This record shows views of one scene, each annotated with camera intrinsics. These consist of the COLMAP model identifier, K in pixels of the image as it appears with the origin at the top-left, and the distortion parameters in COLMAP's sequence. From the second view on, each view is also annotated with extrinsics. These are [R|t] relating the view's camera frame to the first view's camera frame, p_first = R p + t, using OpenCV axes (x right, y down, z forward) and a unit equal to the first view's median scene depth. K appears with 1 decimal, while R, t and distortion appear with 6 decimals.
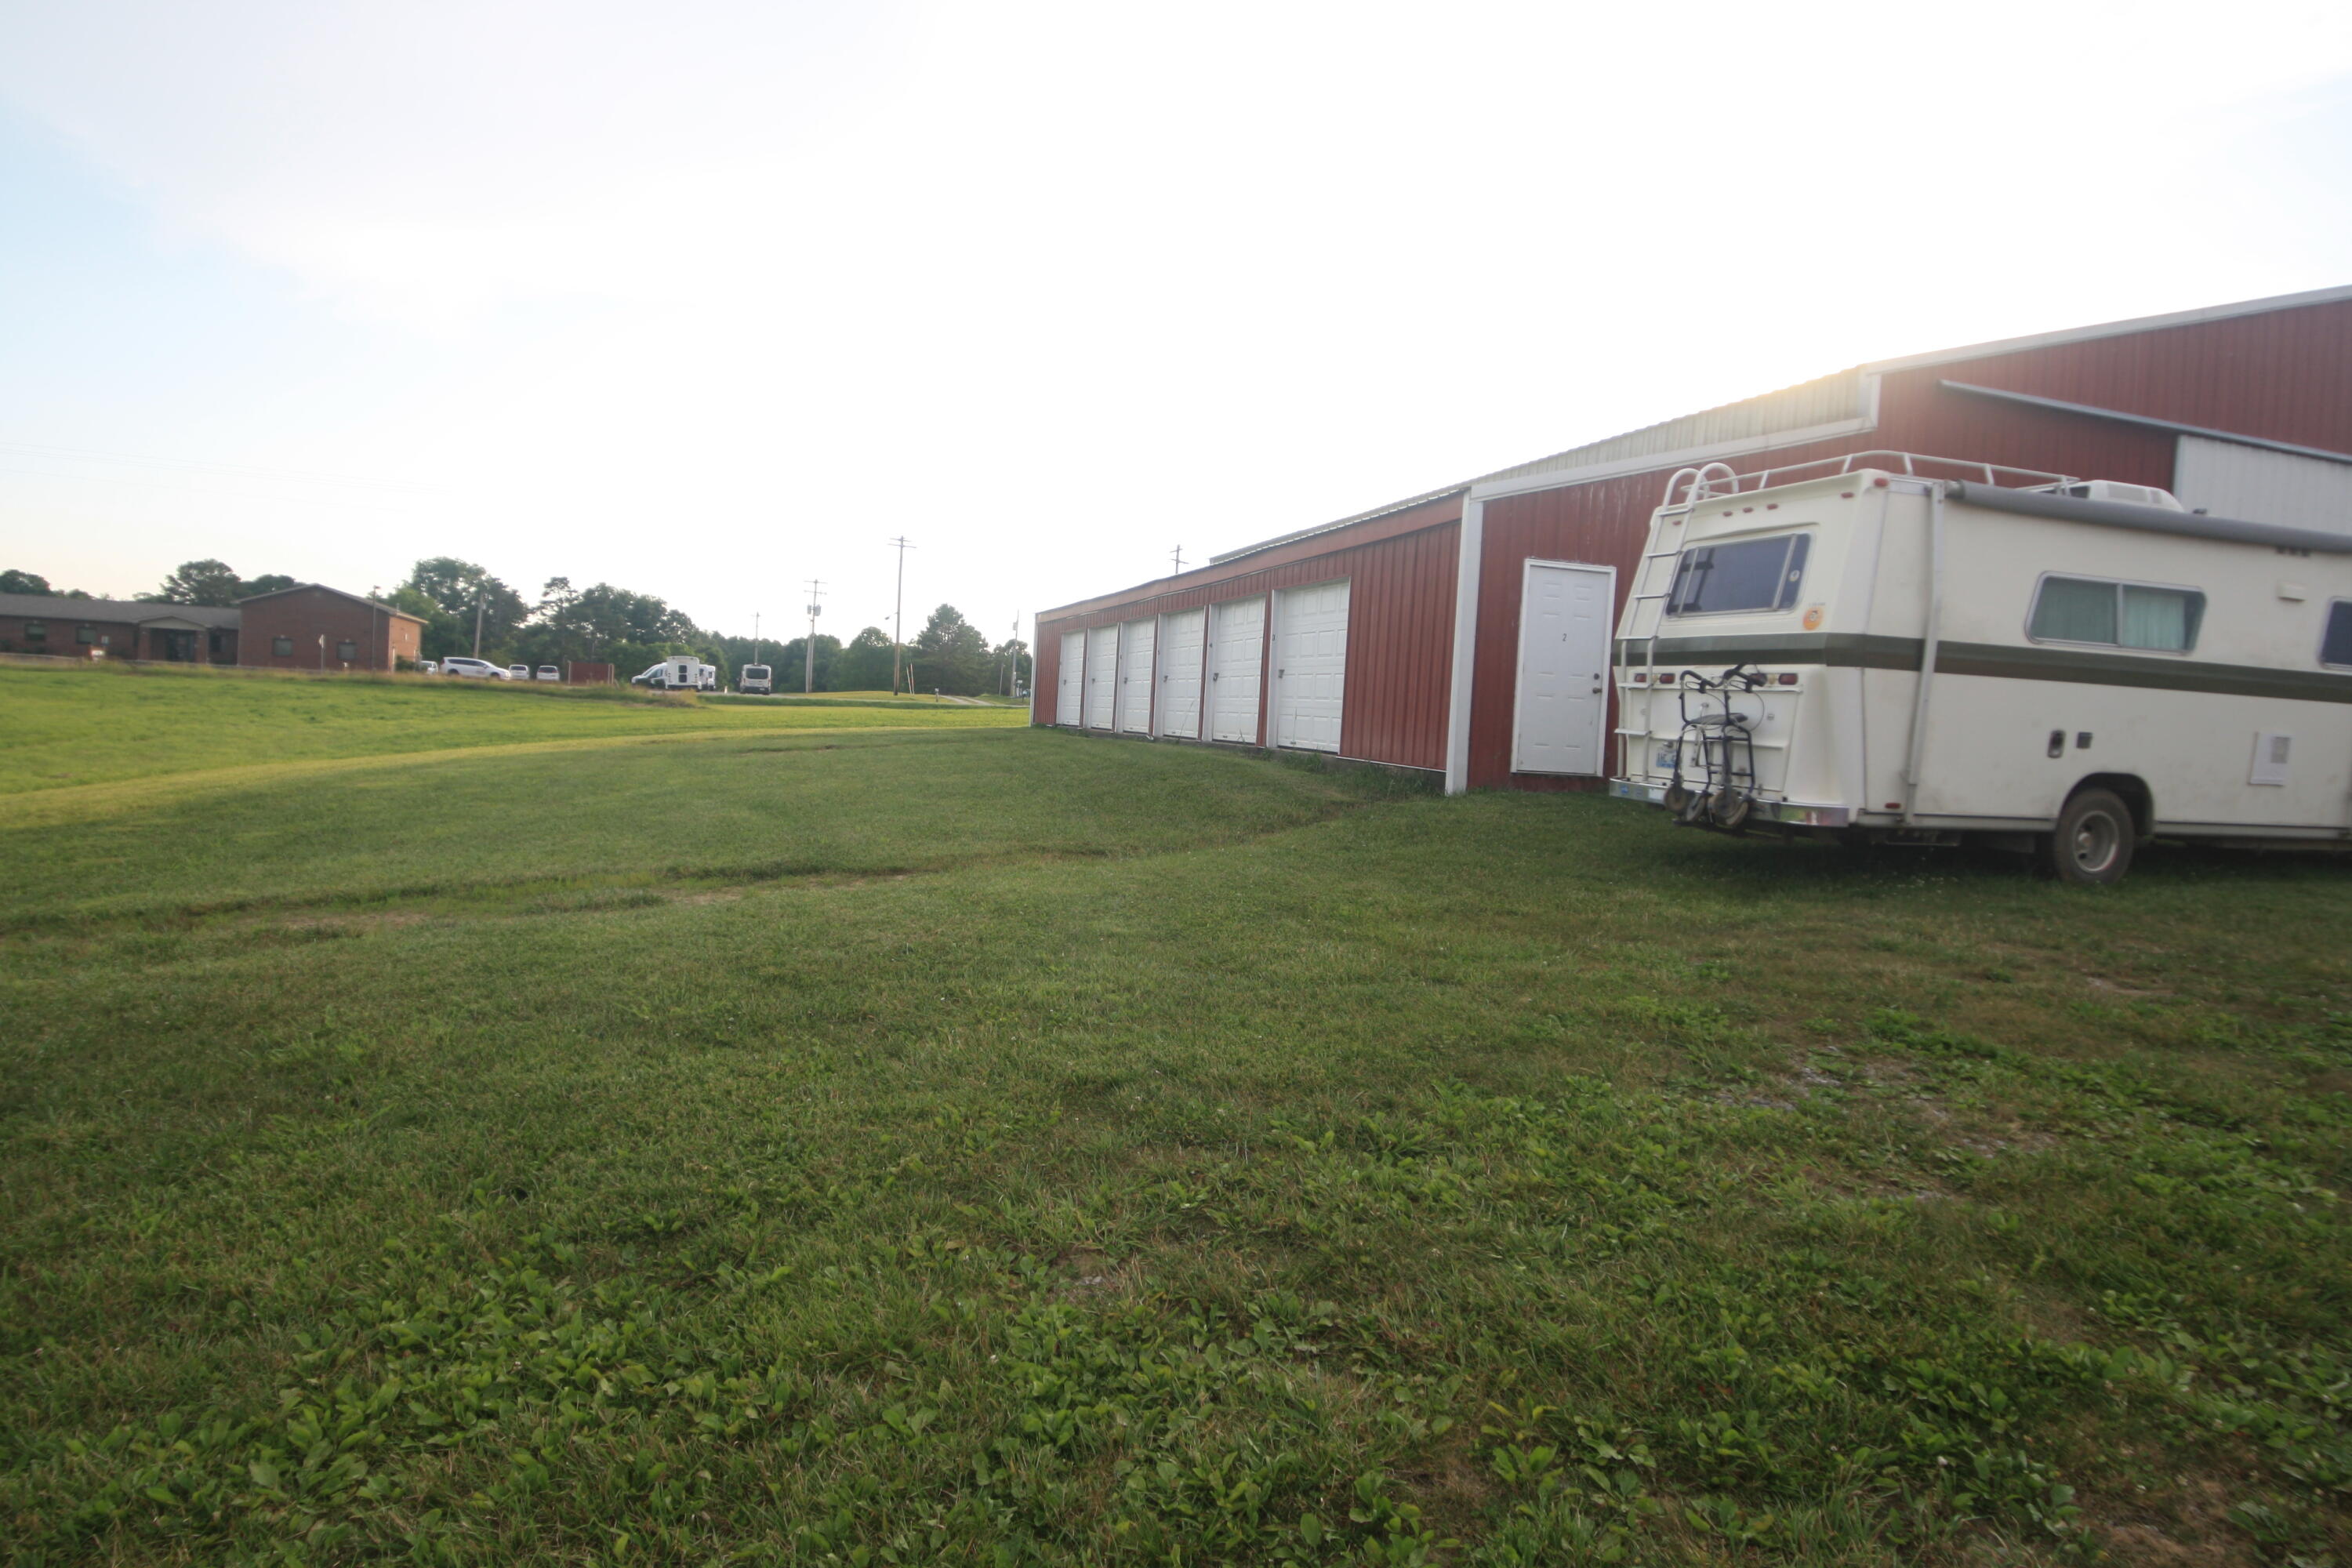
lens RADIAL K [[1352.6, 0, 1187.7], [0, 1352.6, 776.1], [0, 0, 1]] dist [0.028175, -0.041311]
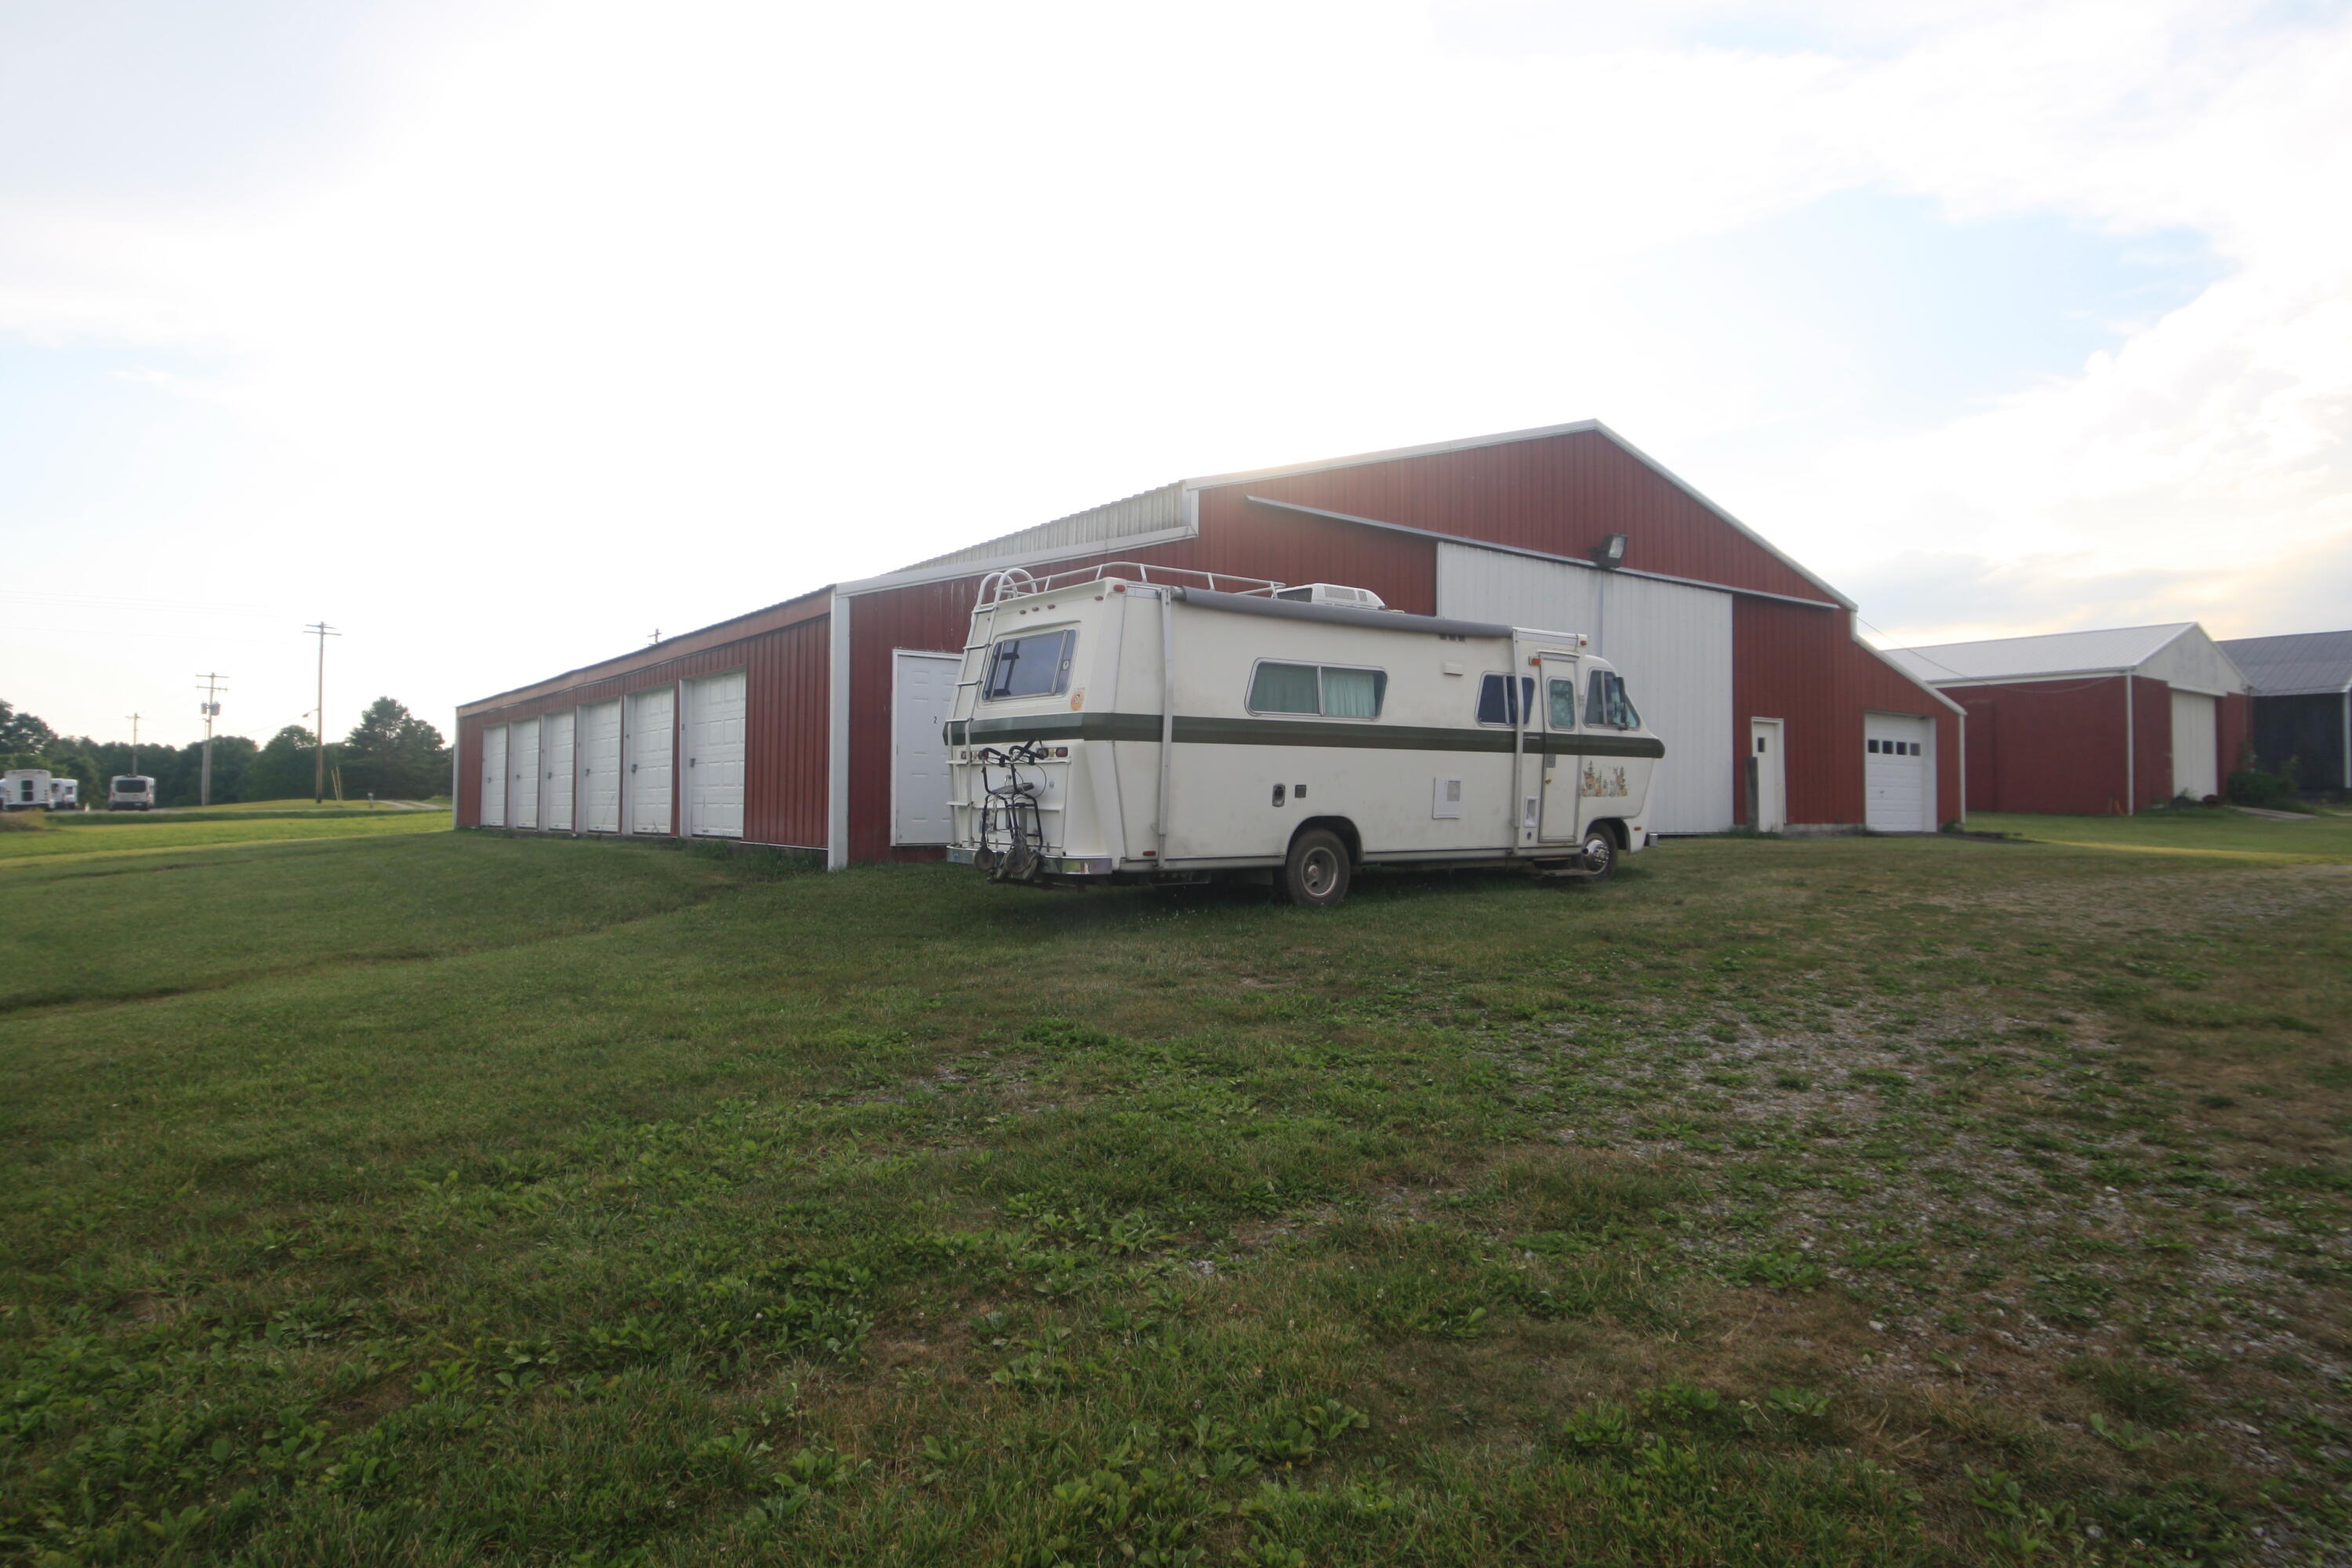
lens RADIAL K [[1352.6, 0, 1187.7], [0, 1352.6, 776.1], [0, 0, 1]] dist [0.028175, -0.041311]
pose [[0.938926, -0.046199, 0.341004, 0.129582], [0.066032, 0.996720, -0.046778, 0.010549], [-0.337724, 0.066439, 0.938897, -0.127780]]
